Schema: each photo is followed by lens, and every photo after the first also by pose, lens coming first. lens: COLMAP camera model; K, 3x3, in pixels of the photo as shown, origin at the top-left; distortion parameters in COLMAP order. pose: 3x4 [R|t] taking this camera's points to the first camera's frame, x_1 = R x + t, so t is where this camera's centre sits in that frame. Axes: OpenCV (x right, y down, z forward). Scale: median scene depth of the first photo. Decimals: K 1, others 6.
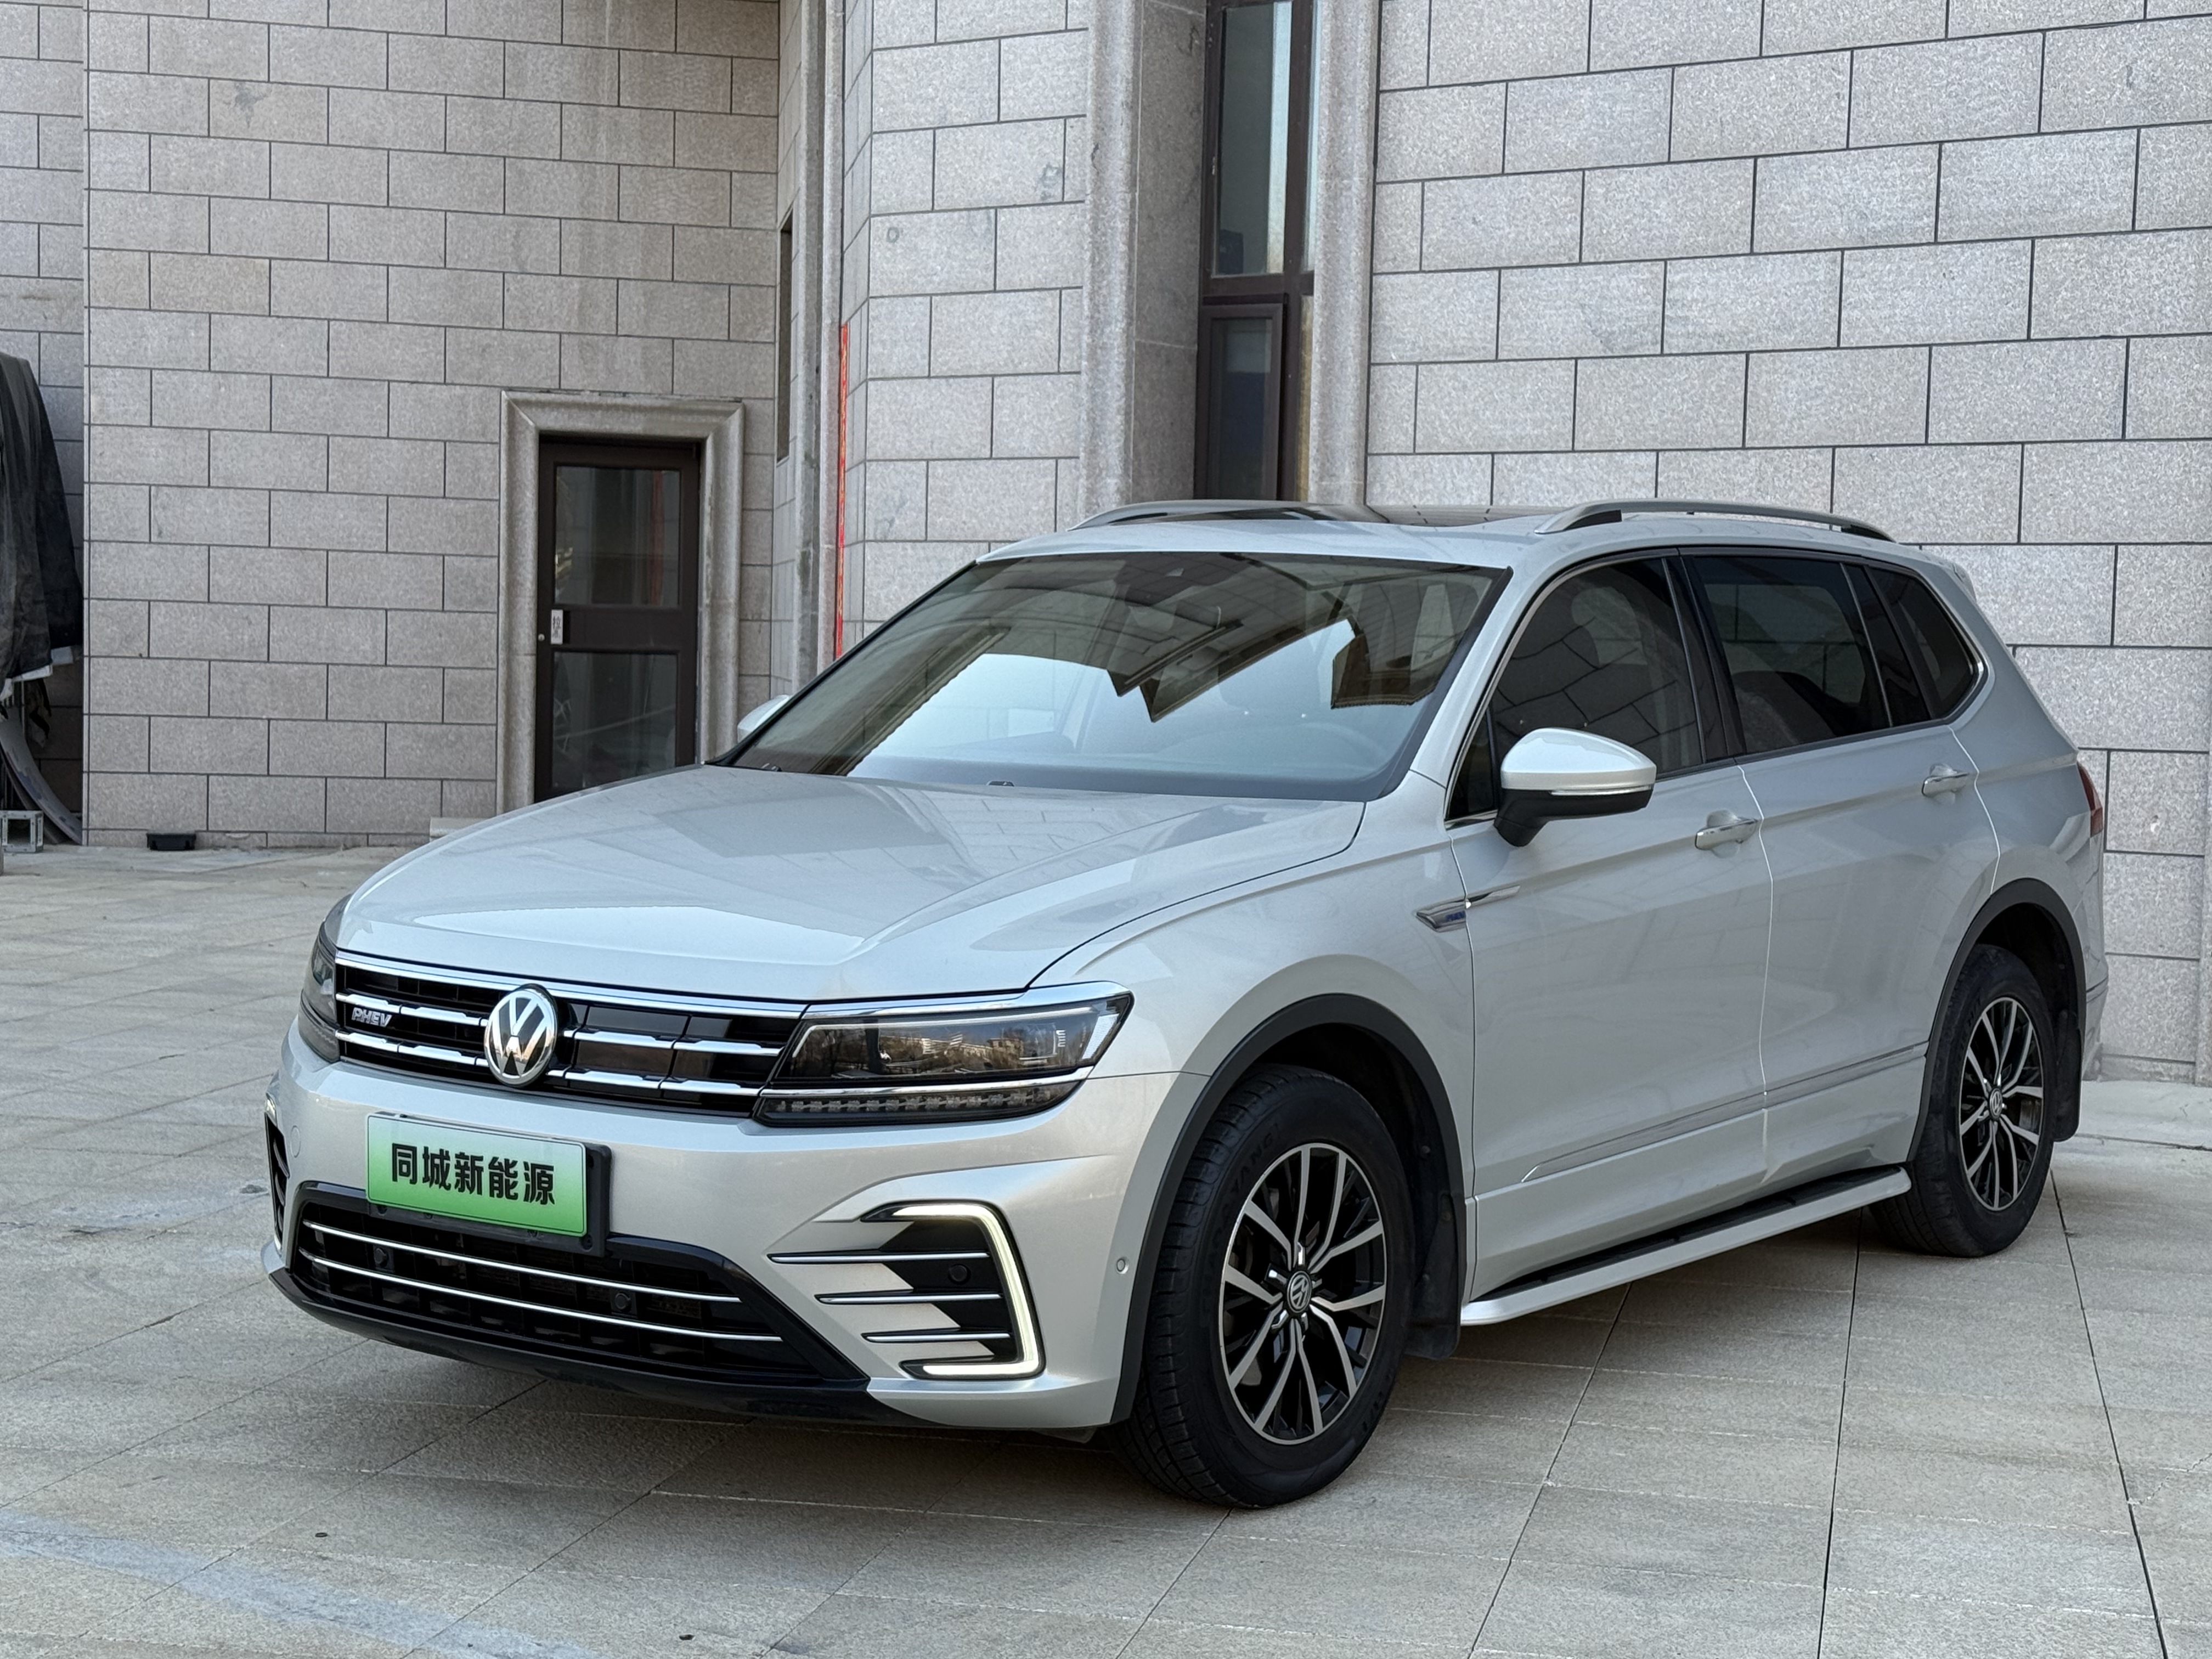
lens RADIAL K [[3399.5, 0, 1118.5], [0, 3399.5, 823.5], [0, 0, 1]] dist [0.119814, 0.000000]
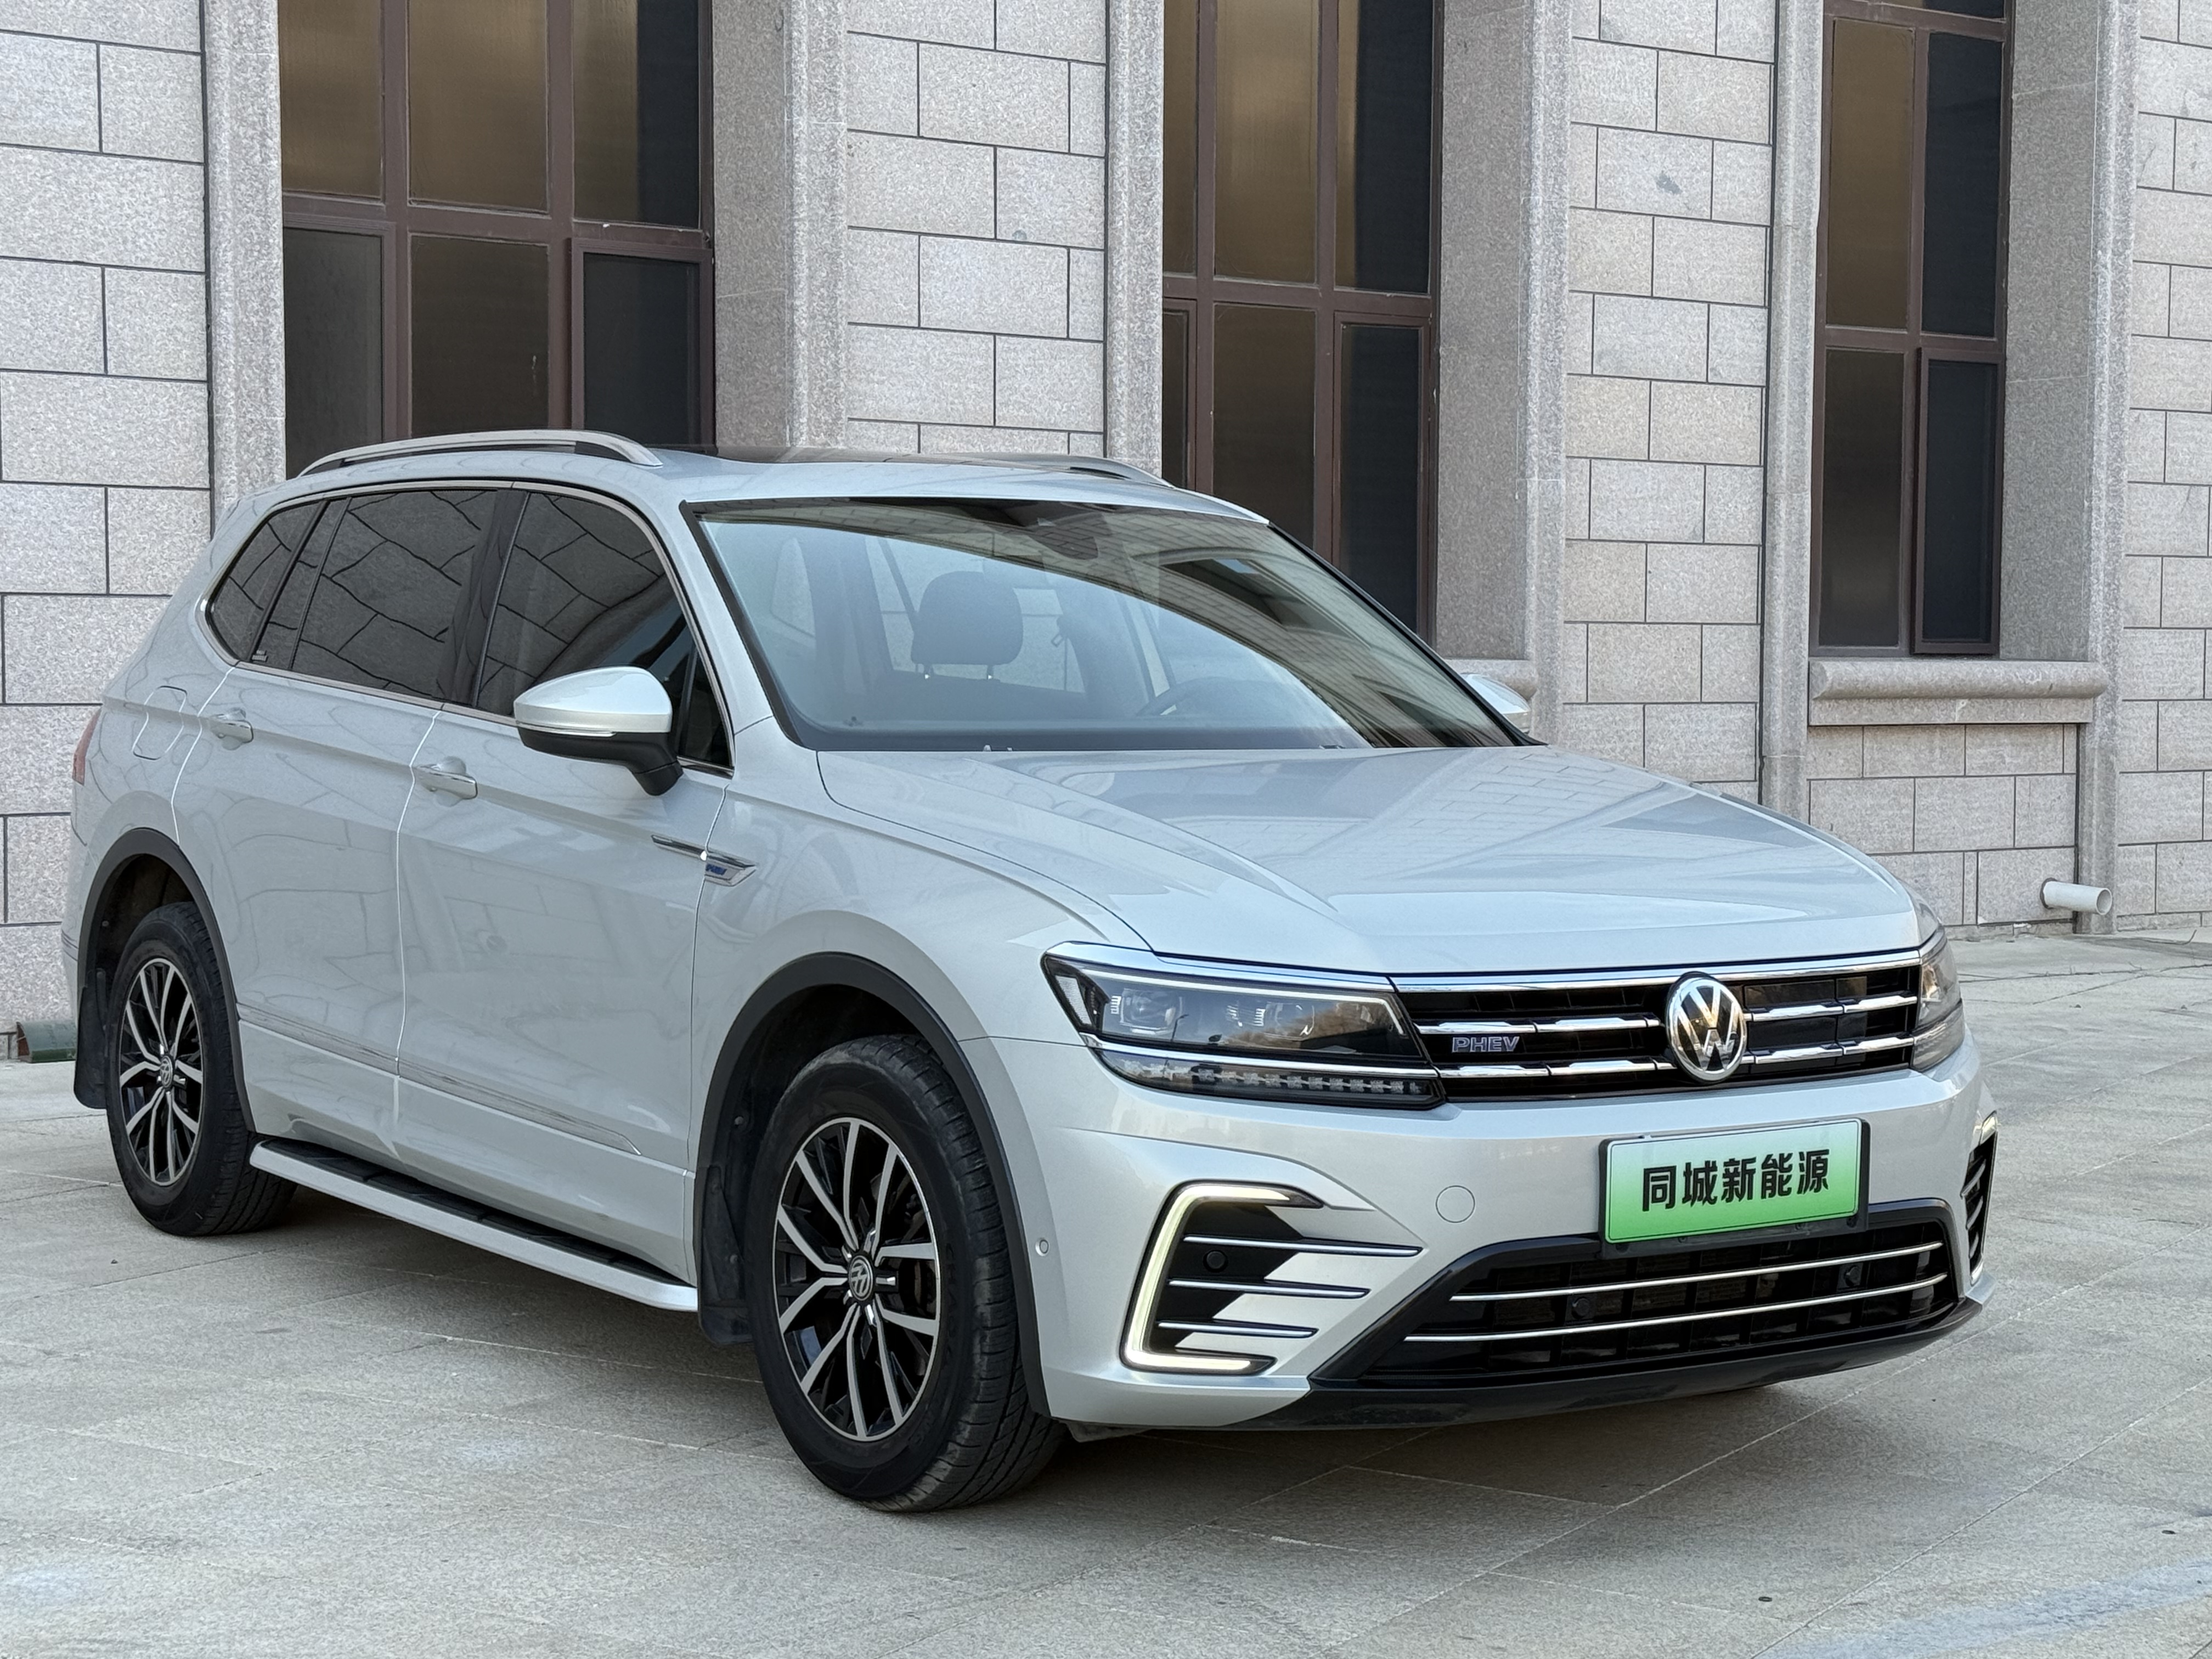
lens RADIAL K [[3664.7, 0, 1093.6], [0, 3664.7, 828.6], [0, 0, 1]] dist [0.130461, 0.000000]
pose [[0.318758, -0.064844, 0.945615, -0.541044], [0.050526, 0.997401, 0.051364, -0.023883], [-0.946488, 0.031405, 0.321206, 0.386051]]
